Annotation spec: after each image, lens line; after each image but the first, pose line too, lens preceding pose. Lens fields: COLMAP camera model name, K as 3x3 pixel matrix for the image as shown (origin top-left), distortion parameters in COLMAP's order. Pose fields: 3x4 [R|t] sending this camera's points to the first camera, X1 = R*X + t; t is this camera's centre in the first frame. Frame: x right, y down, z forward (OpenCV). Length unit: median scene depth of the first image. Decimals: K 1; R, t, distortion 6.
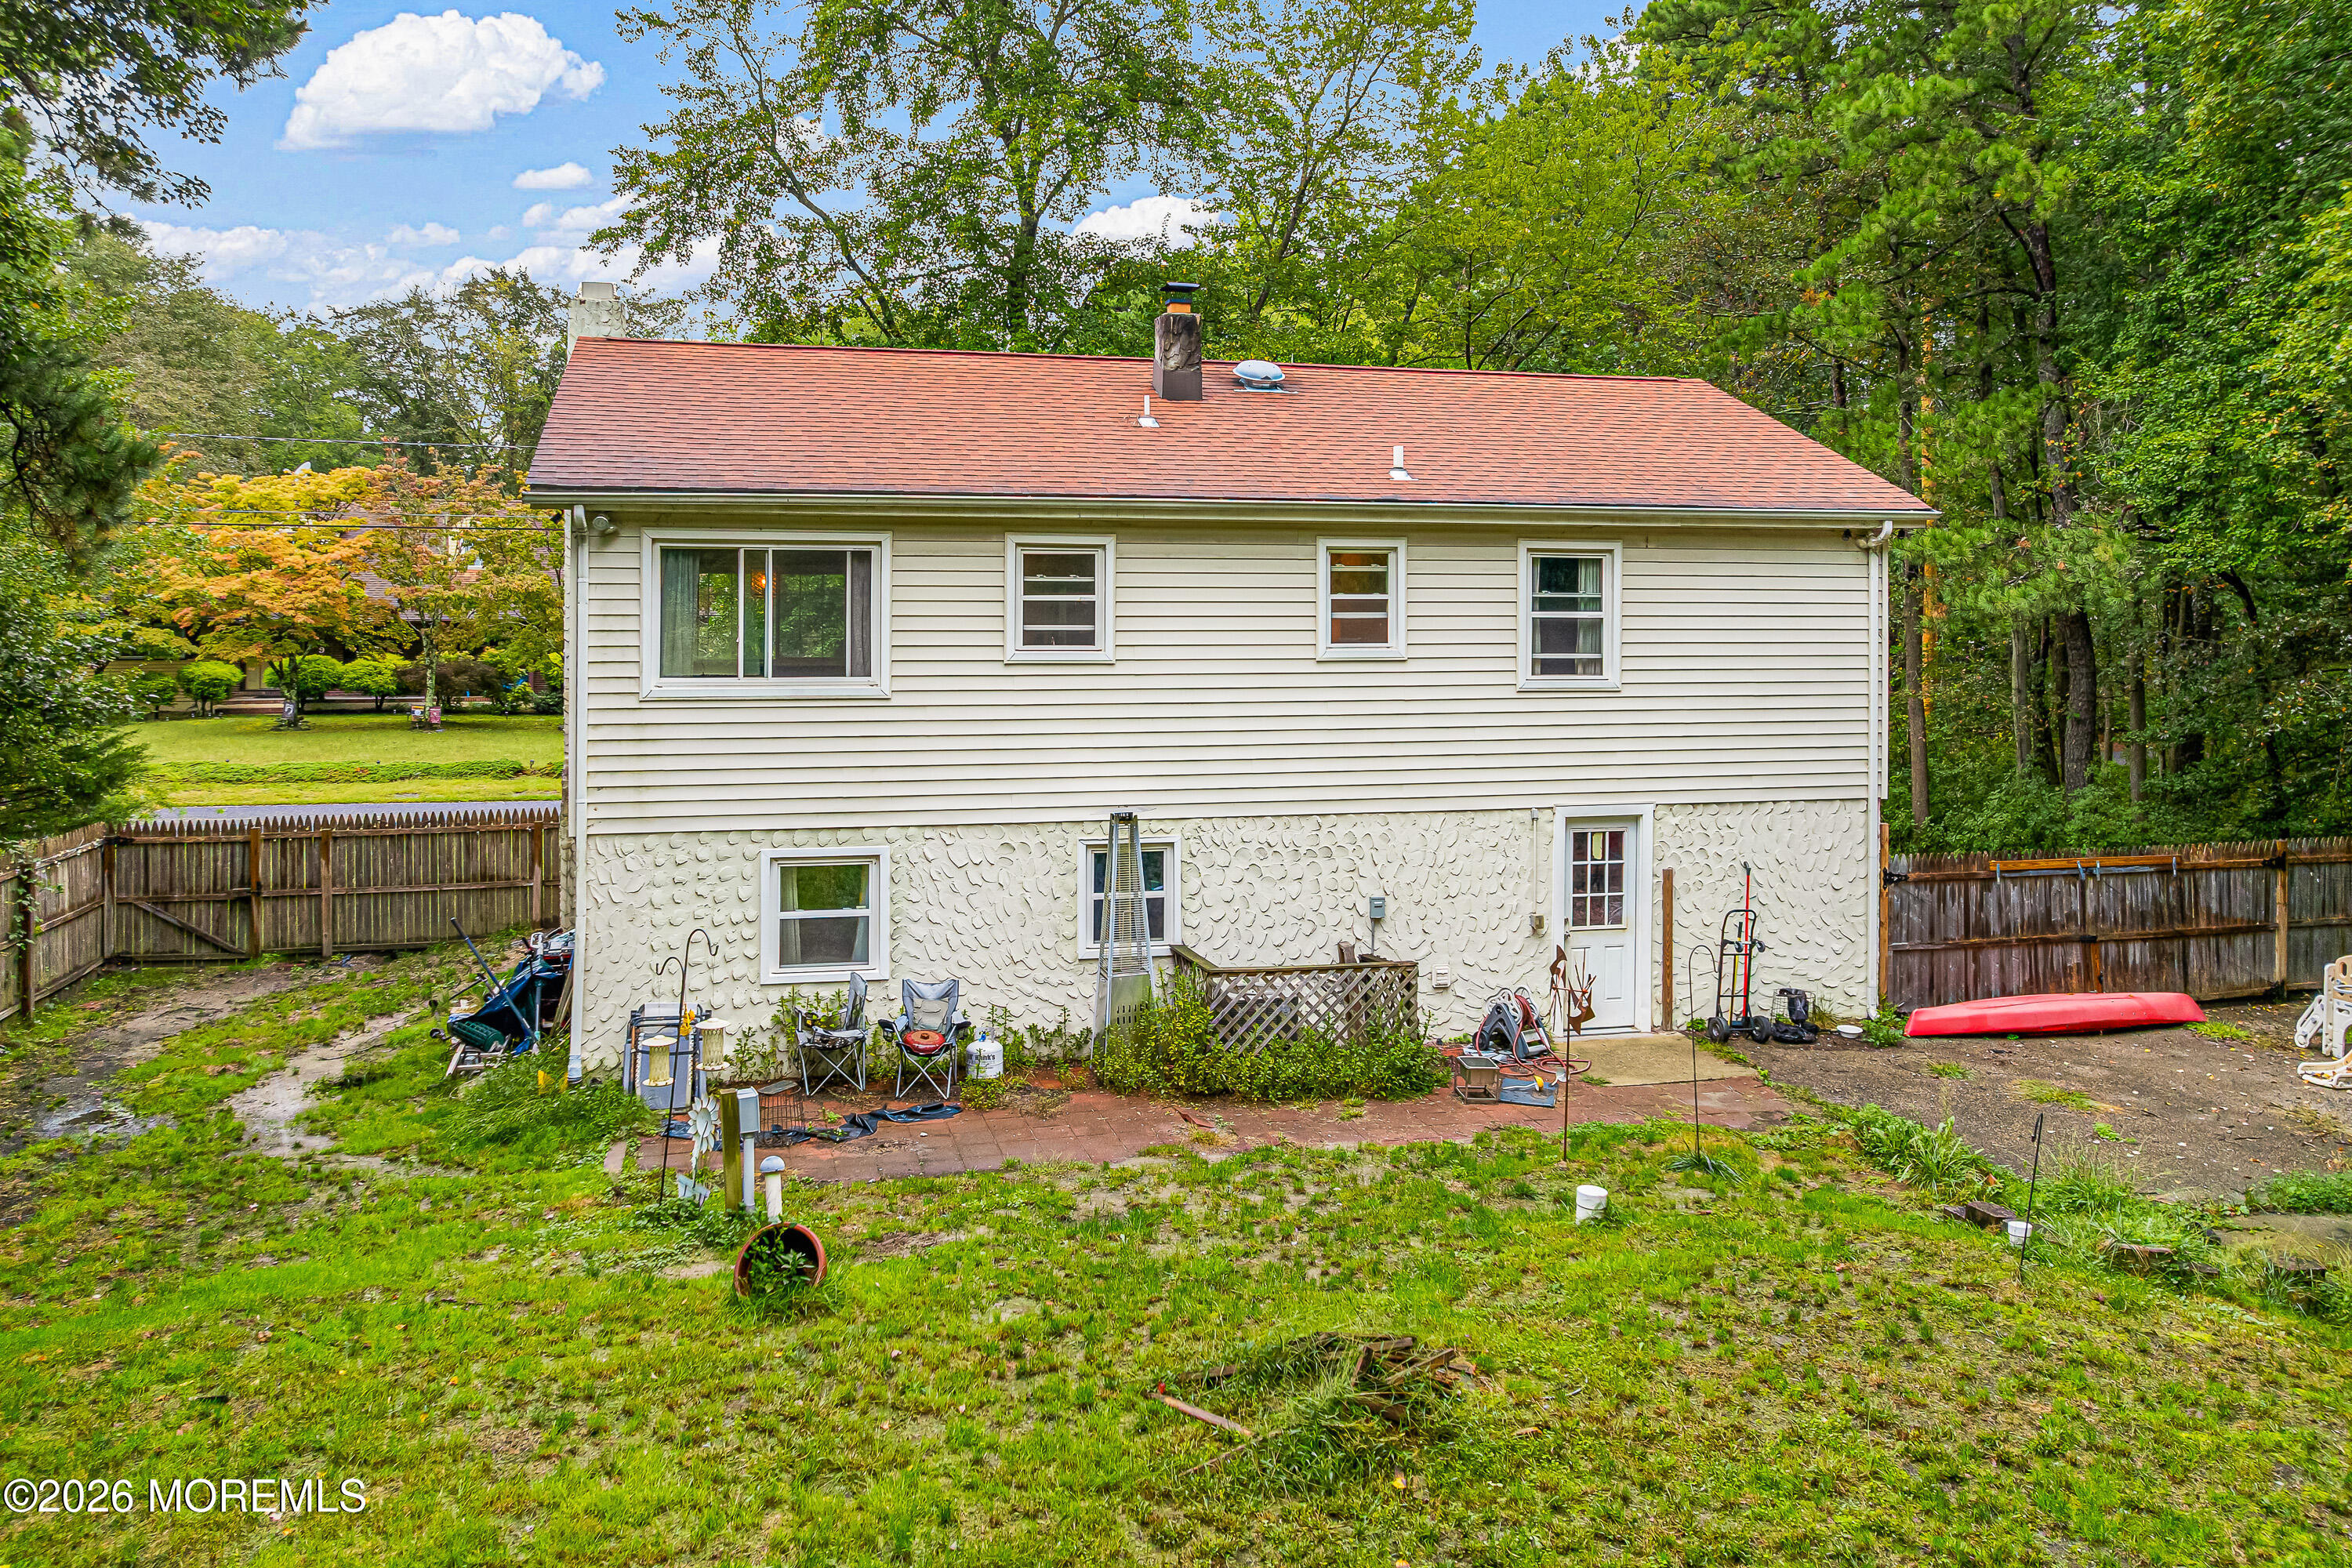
lens RADIAL K [[1725.4, 0, 1176.0], [0, 1725.4, 784.0], [0, 0, 1]] dist [-0.037479, -0.004069]
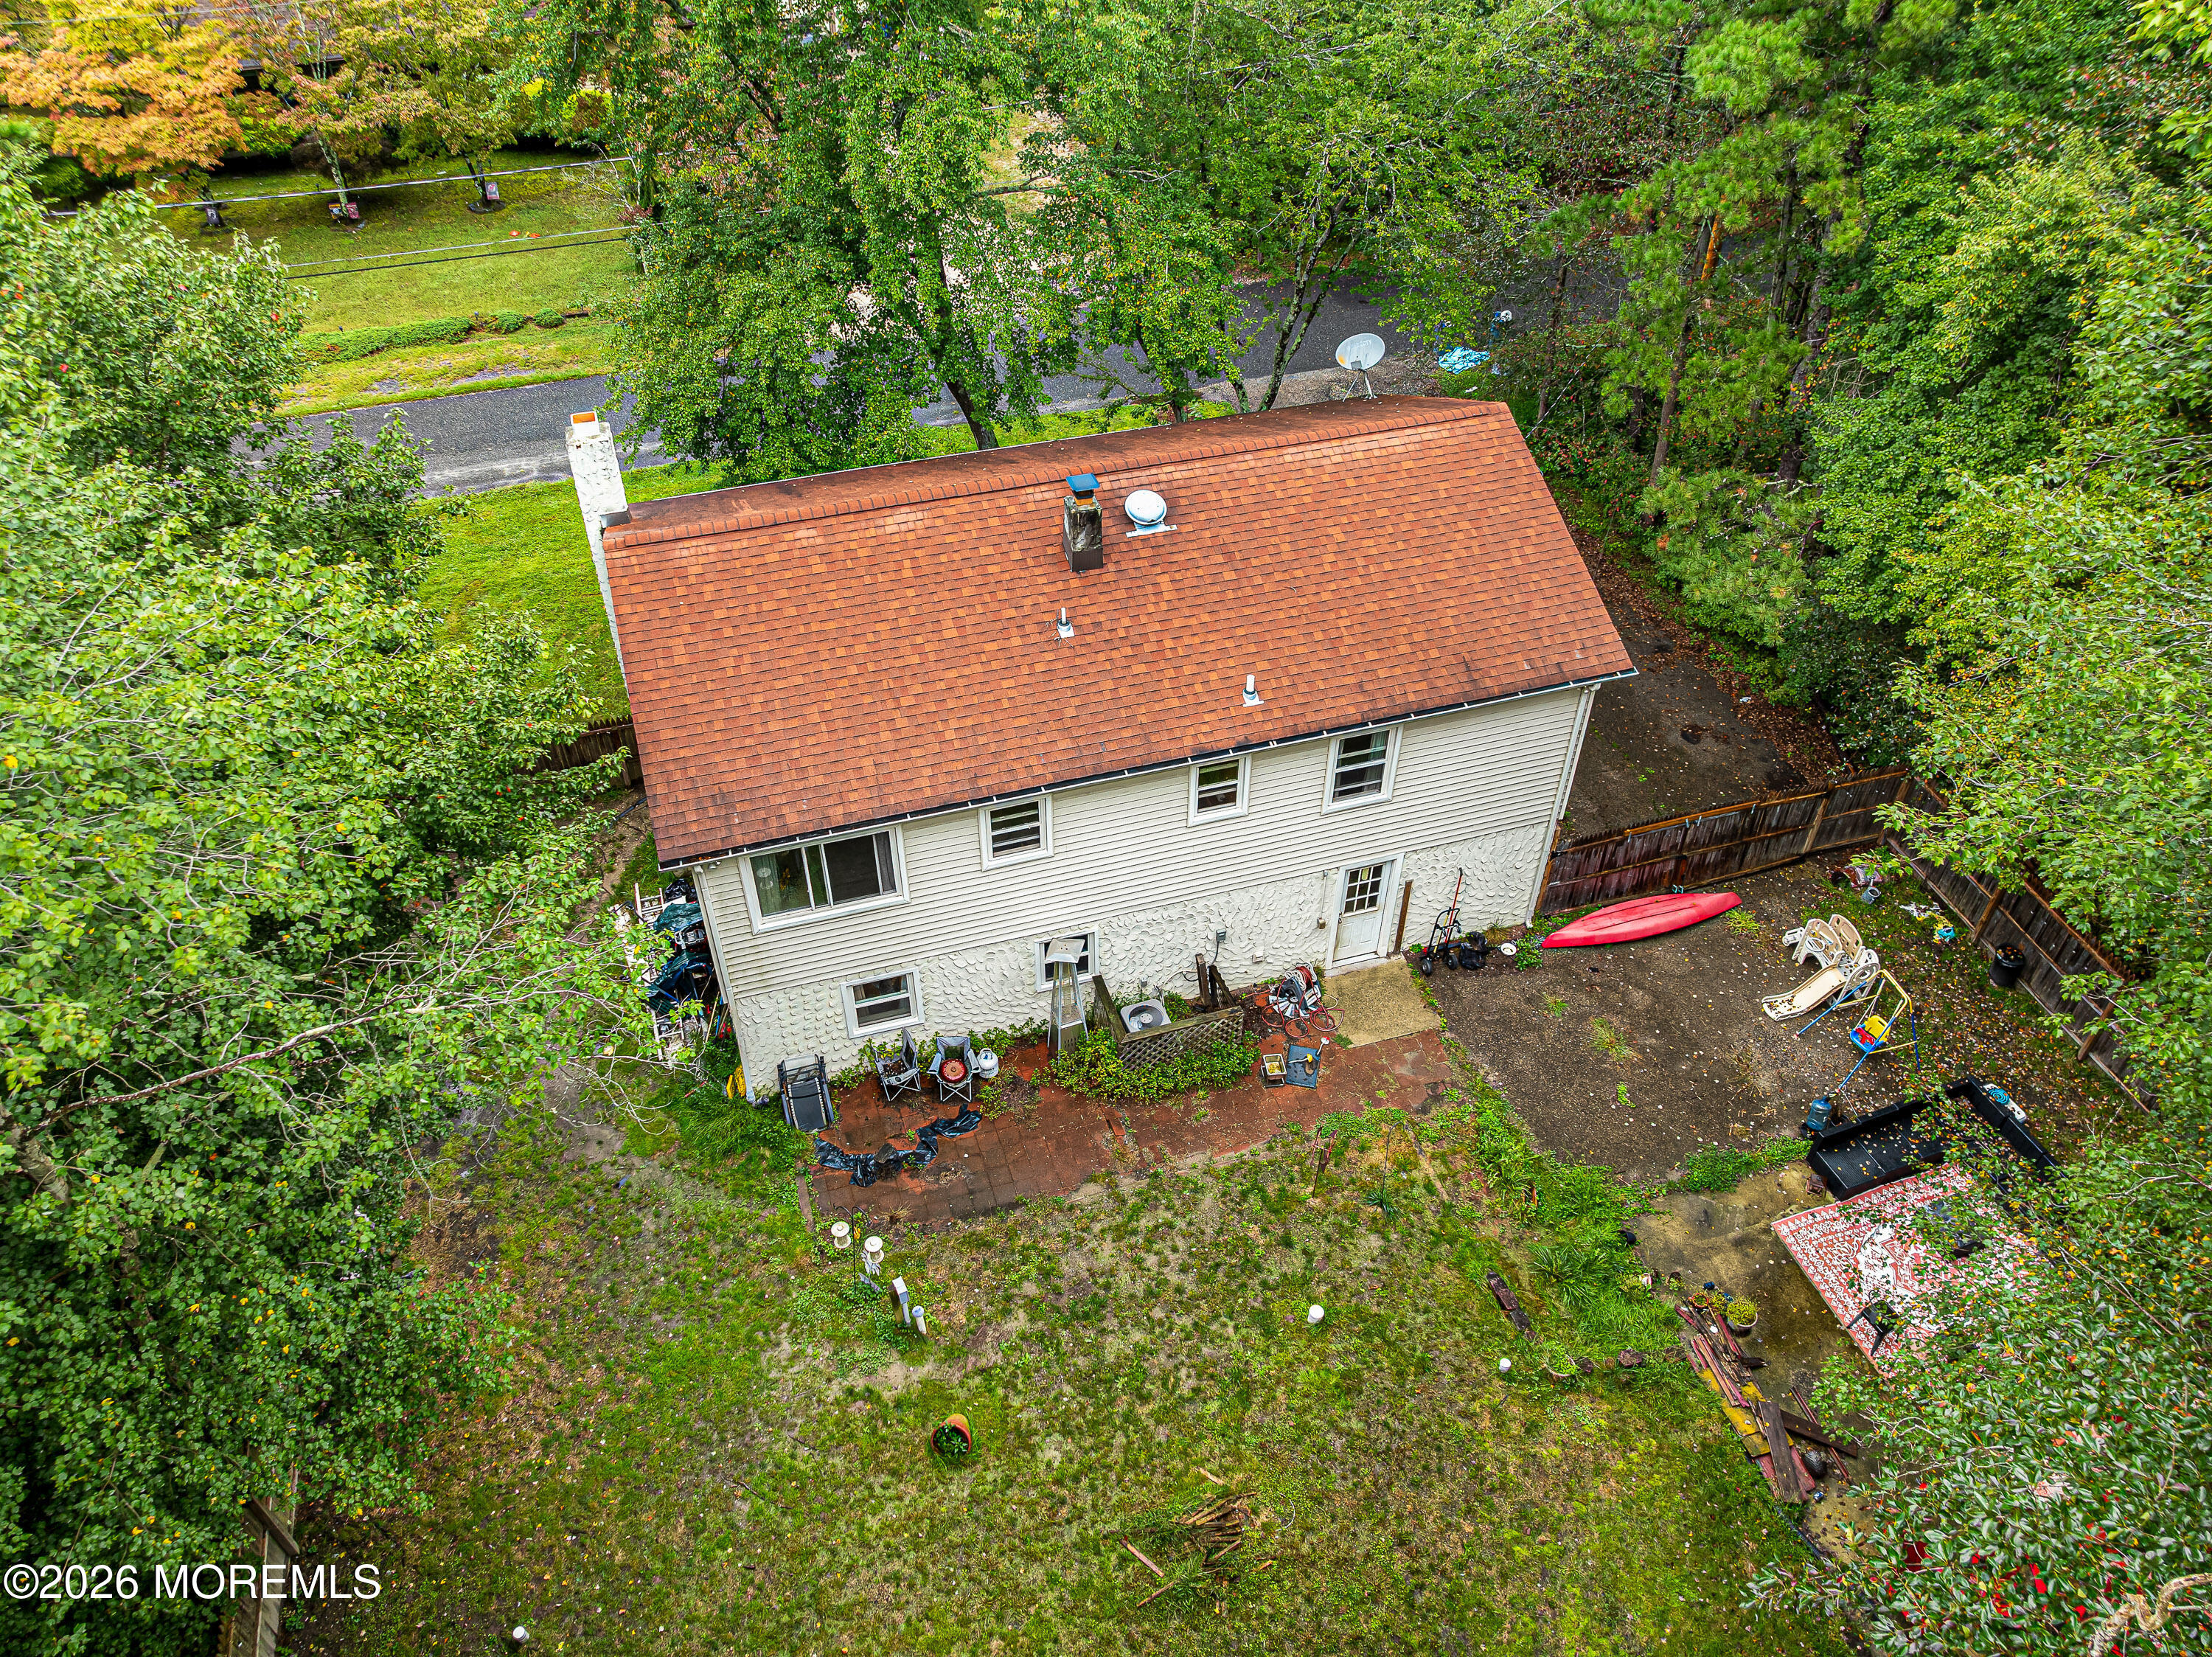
lens RADIAL K [[1580.4, 0, 1106.0], [0, 1580.4, 828.5], [0, 0, 1]] dist [-0.033529, 0.006097]
pose [[0.998412, -0.041482, 0.038112, -0.039757], [0.005449, 0.744502, 0.667598, -0.955242], [-0.056067, -0.666330, 0.743546, -0.011034]]
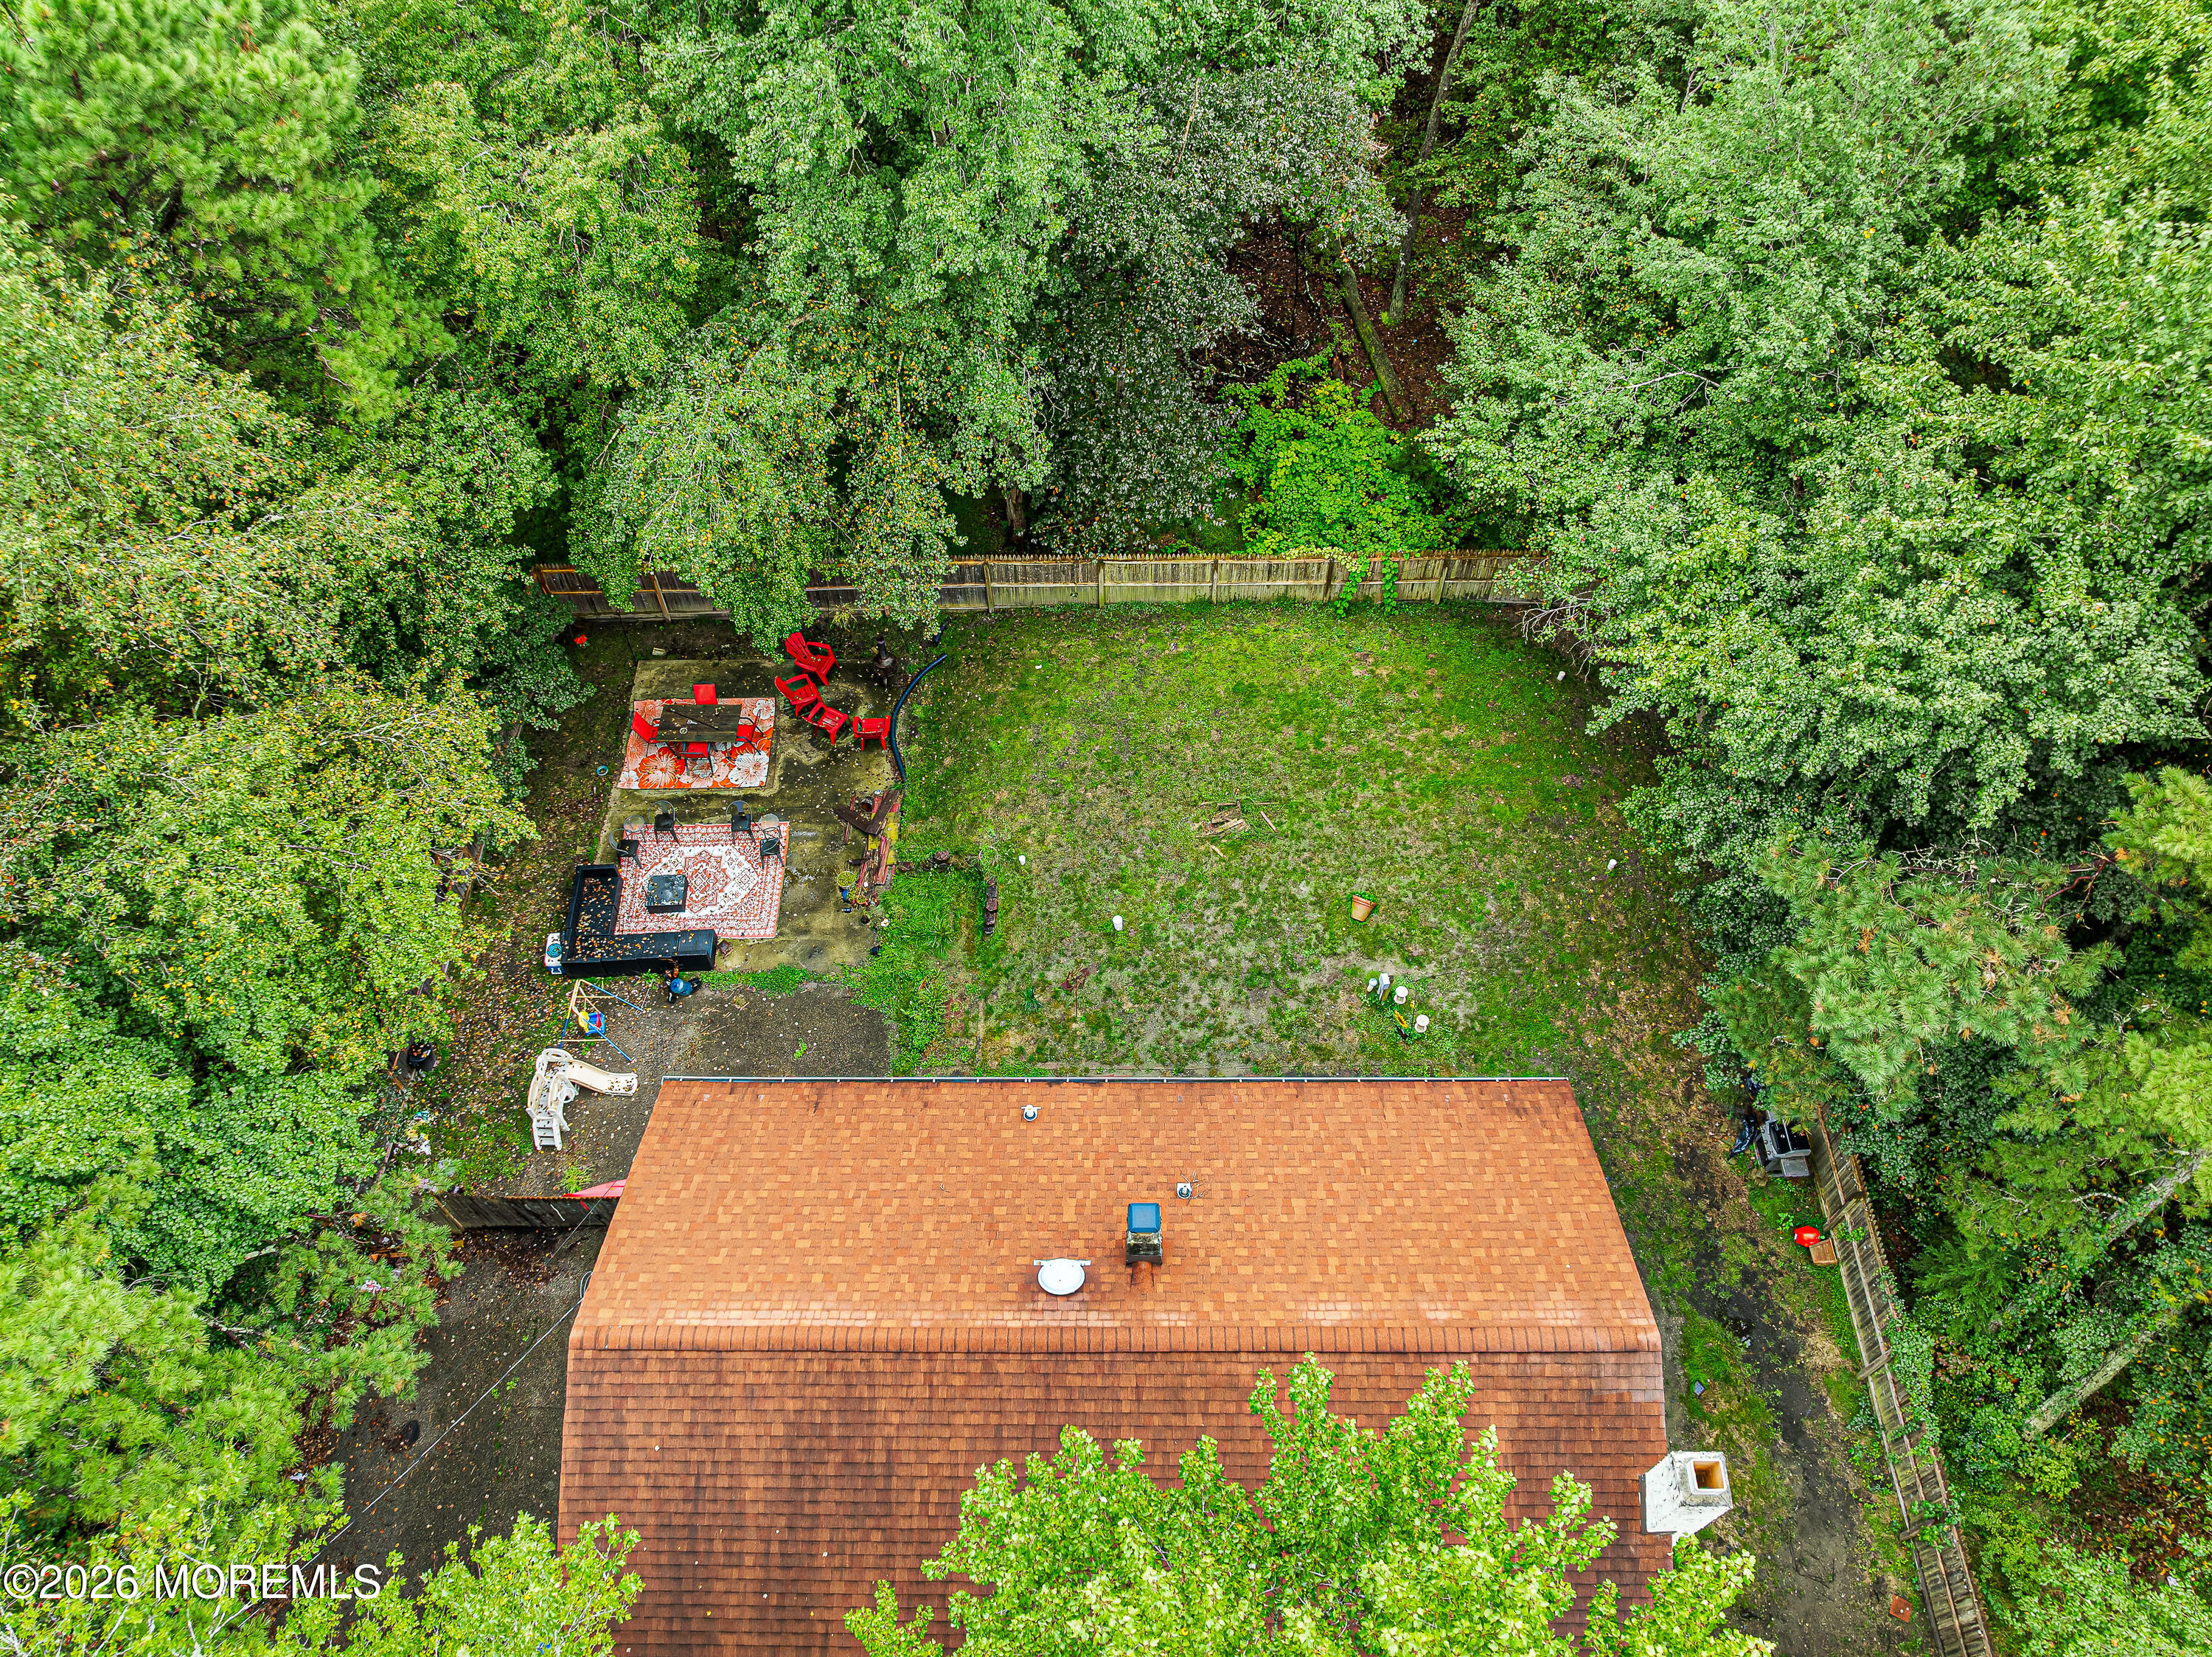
lens RADIAL K [[1580.4, 0, 1106.0], [0, 1580.4, 828.5], [0, 0, 1]] dist [-0.033529, 0.006097]
pose [[-0.969311, -0.196831, 0.147291, -0.087202], [0.006952, 0.576951, 0.816749, -1.448626], [-0.245741, 0.792708, -0.557876, 1.563357]]
